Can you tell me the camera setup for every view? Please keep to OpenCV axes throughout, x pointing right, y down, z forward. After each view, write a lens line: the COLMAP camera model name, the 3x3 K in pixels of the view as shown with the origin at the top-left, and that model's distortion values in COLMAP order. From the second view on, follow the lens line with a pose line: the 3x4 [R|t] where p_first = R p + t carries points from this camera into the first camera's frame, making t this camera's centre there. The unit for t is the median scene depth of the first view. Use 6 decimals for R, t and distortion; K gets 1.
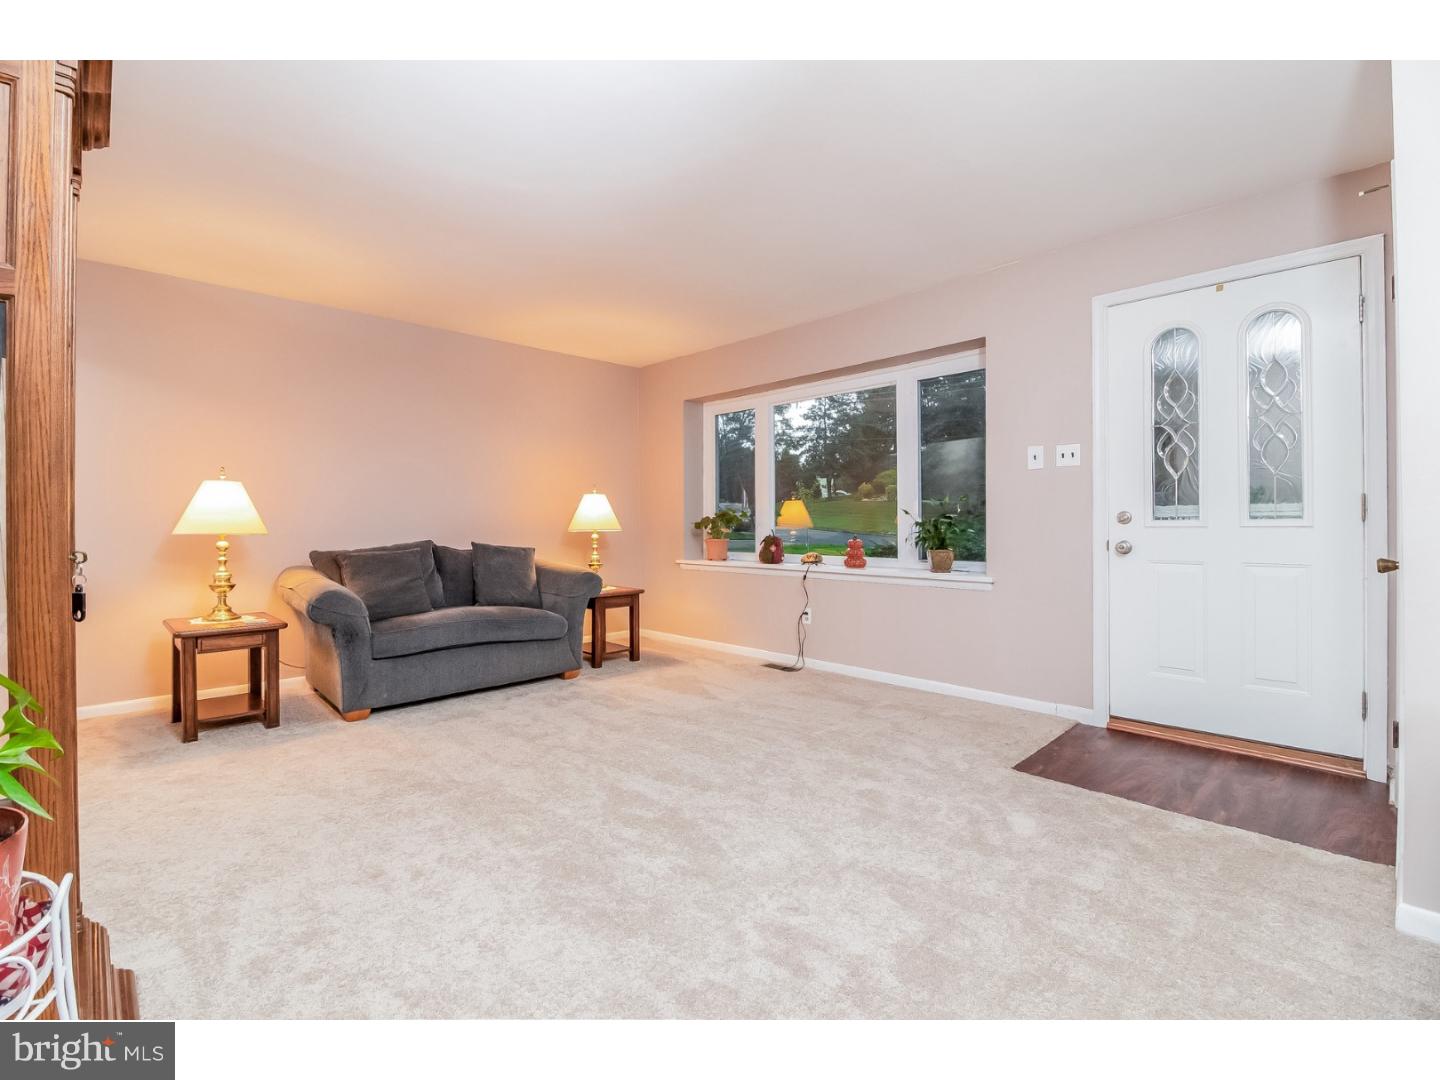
lens RADIAL K [[668.3, 0, 720.4], [0, 668.3, 527.8], [0, 0, 1]] dist [-0.005928, -0.002844]
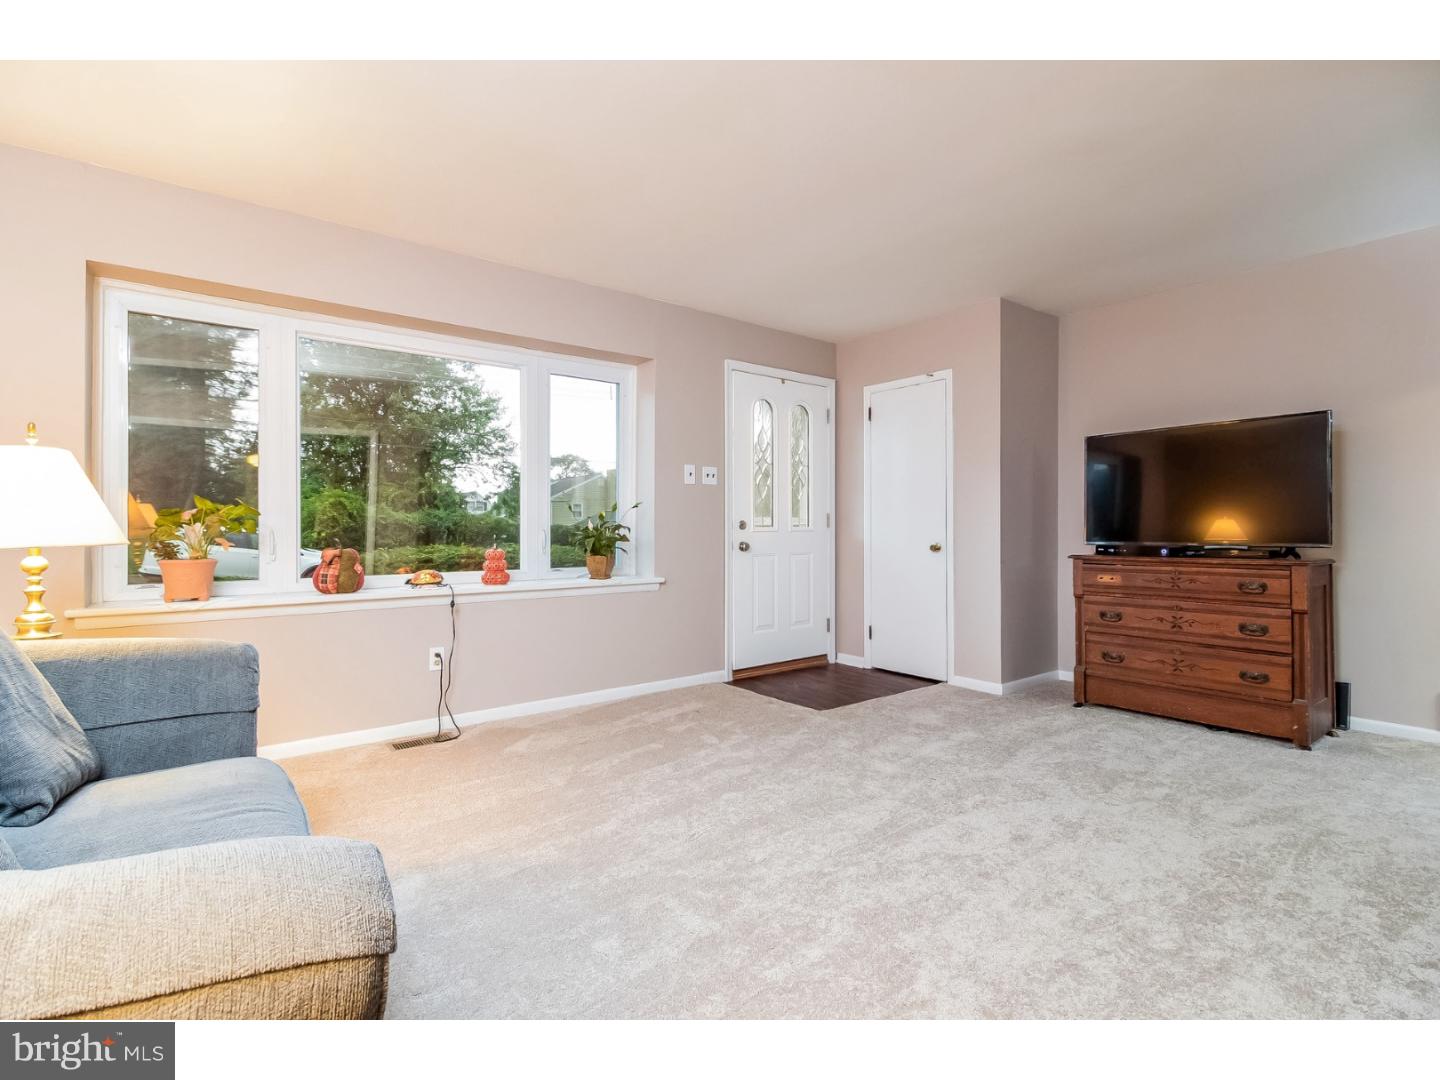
lens RADIAL K [[668.3, 0, 722.2], [0, 668.3, 532.3], [0, 0, 1]] dist [-0.005928, -0.002844]
pose [[0.111100, 0.001724, 0.993808, -0.725345], [0.013511, 0.999903, -0.003245, 0.003820], [-0.993717, 0.013788, 0.111066, 0.816829]]
